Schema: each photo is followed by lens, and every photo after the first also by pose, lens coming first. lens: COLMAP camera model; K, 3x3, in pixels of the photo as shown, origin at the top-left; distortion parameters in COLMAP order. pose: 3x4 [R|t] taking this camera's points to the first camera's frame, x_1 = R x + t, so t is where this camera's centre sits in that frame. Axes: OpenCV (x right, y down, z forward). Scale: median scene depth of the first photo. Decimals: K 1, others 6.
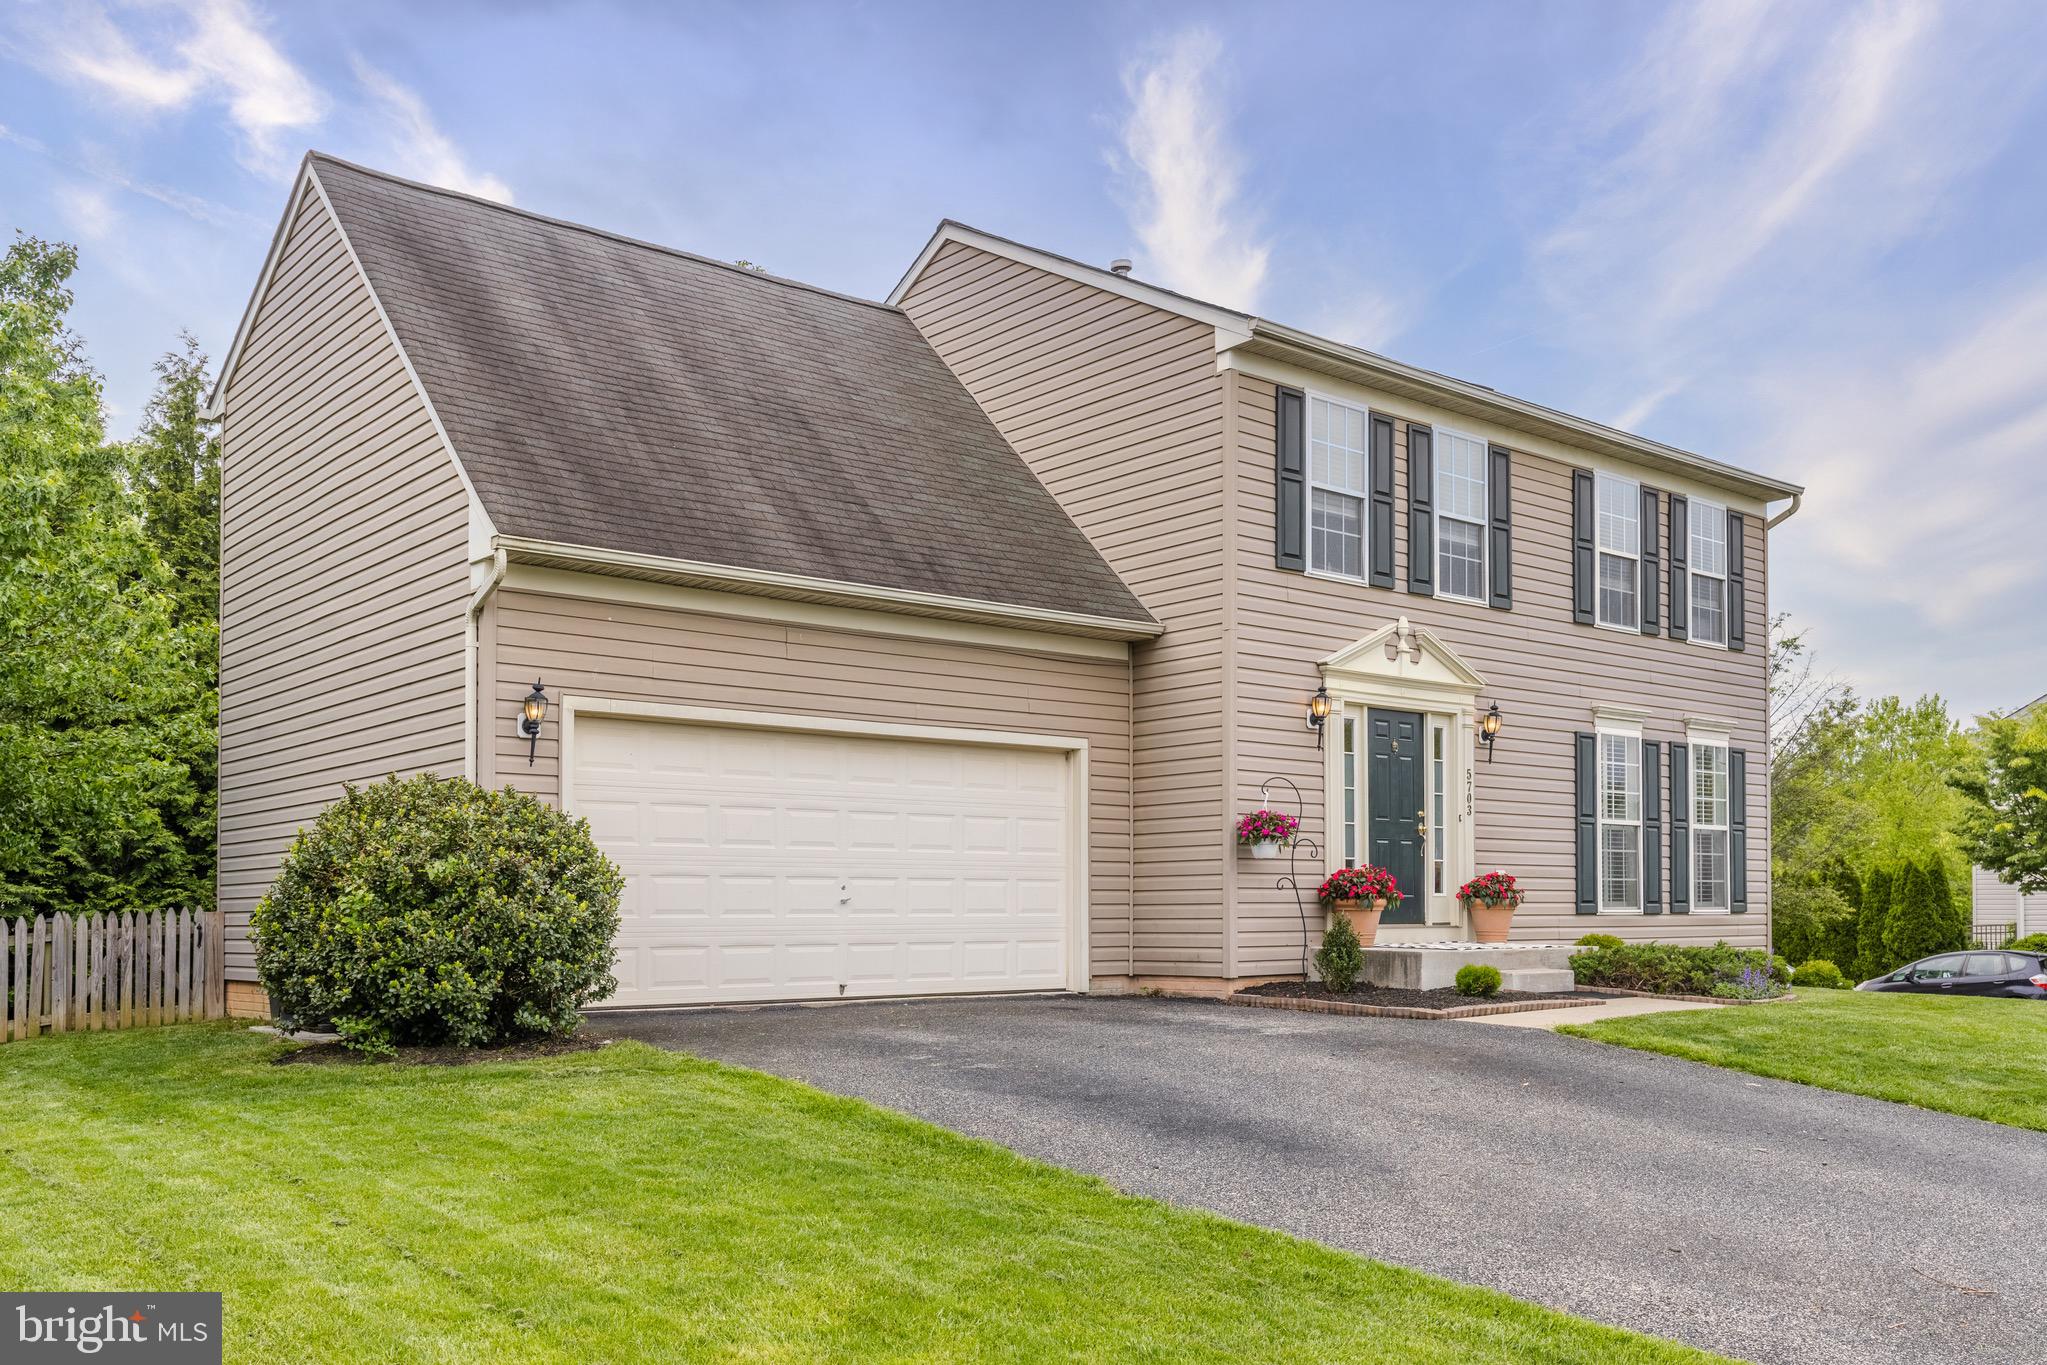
lens RADIAL K [[1770.8, 0, 1028.3], [0, 1770.8, 933.7], [0, 0, 1]] dist [-0.010762, -0.006954]
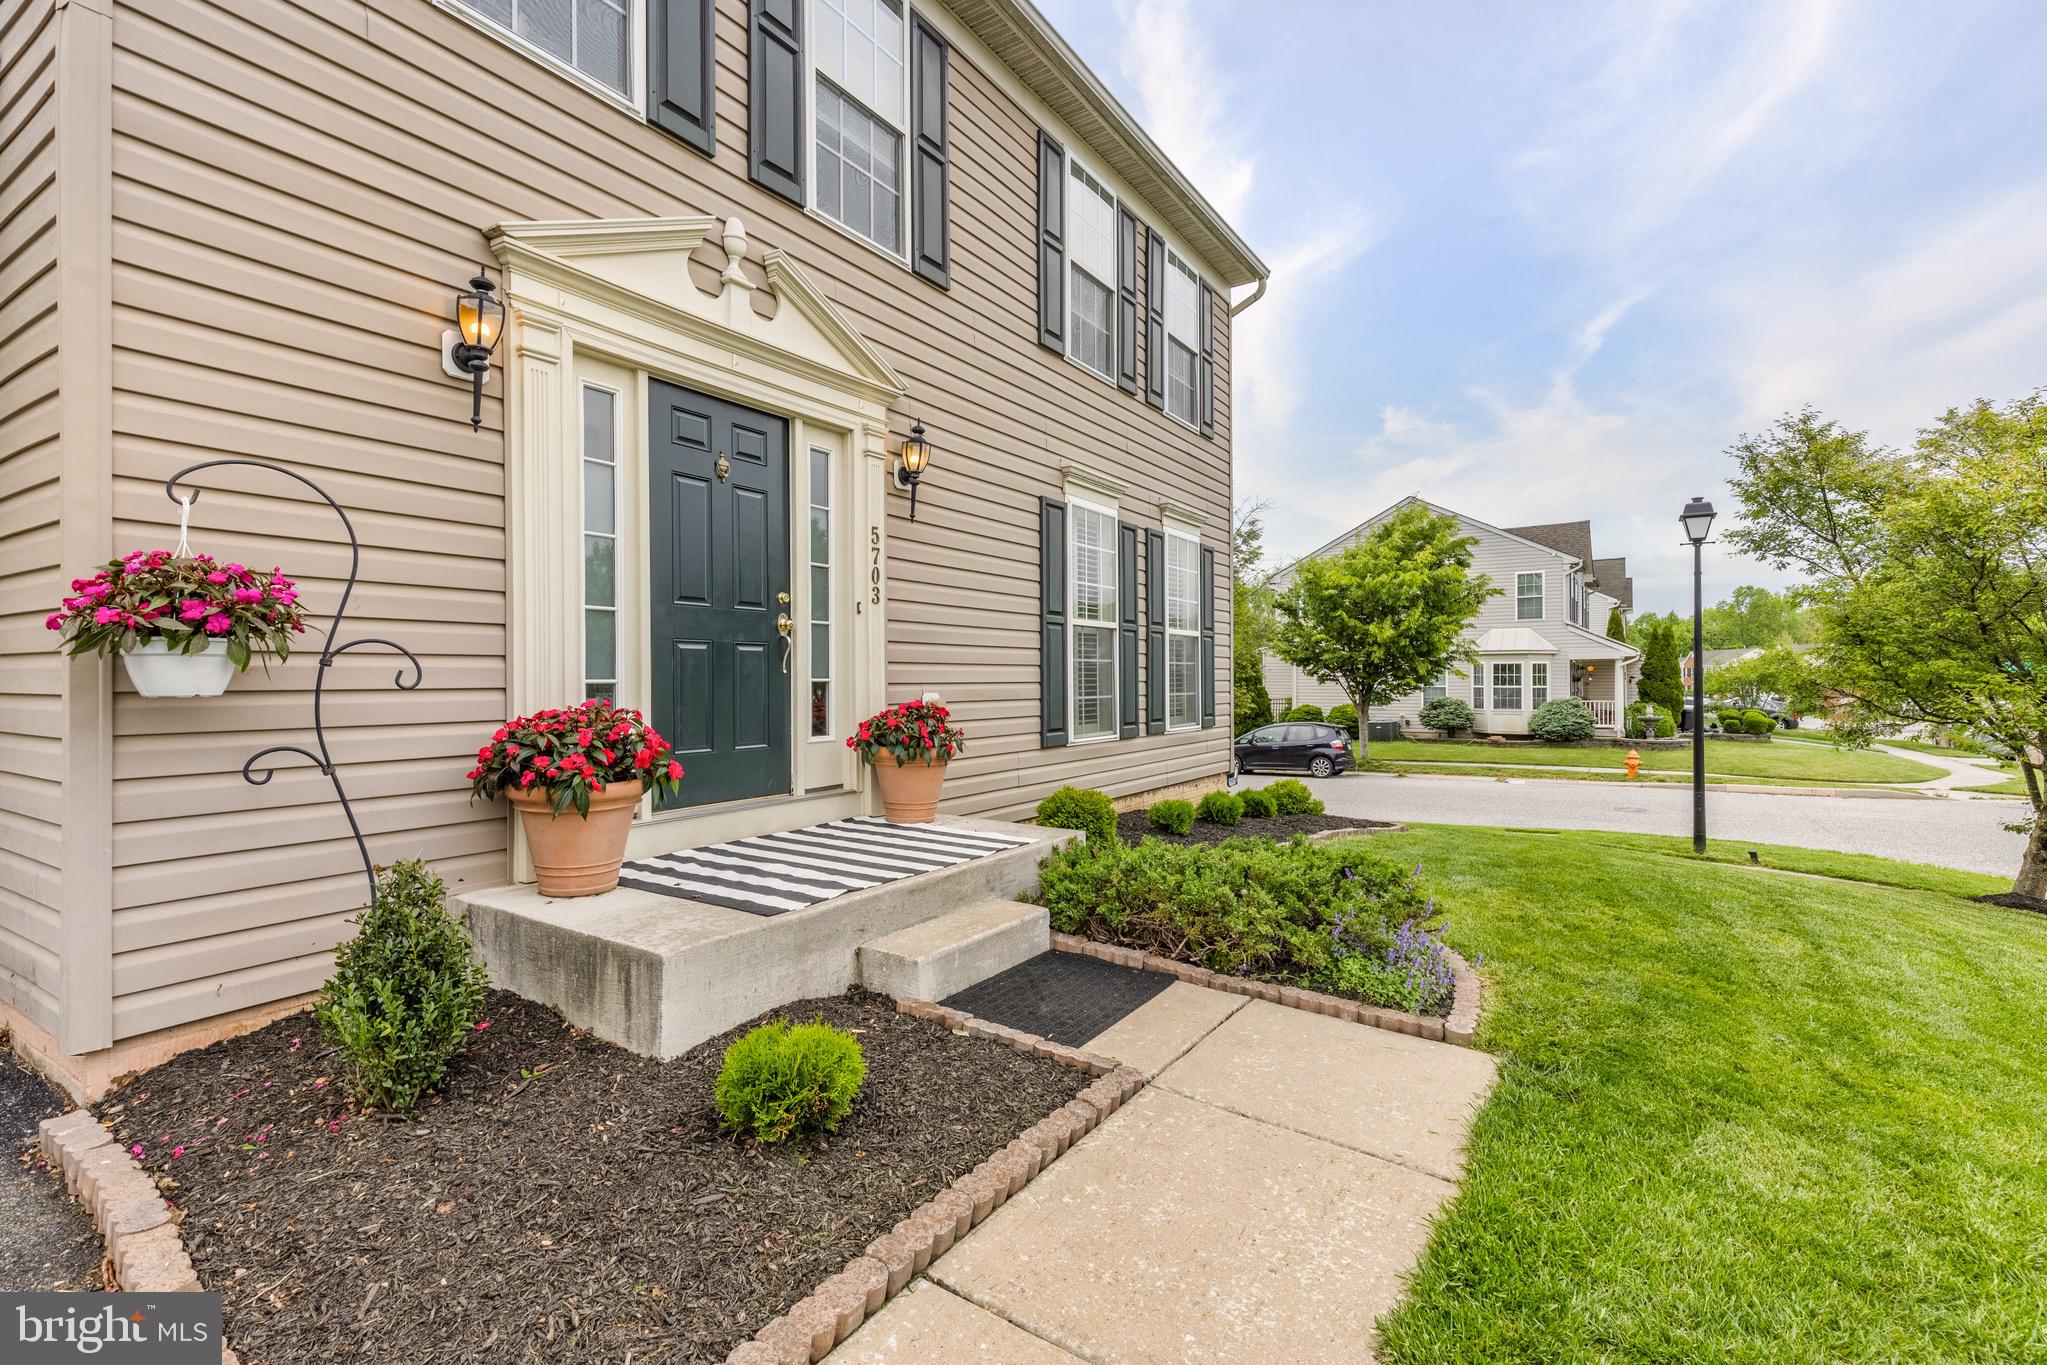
lens RADIAL K [[927.4, 0, 1023.5], [0, 927.4, 682.5], [0, 0, 1]] dist [-0.000596, 0.000048]
pose [[0.955371, 0.001090, 0.295407, 0.203537], [0.000795, 0.999980, -0.006261, -0.038180], [-0.295408, 0.006216, 0.955351, 0.682619]]
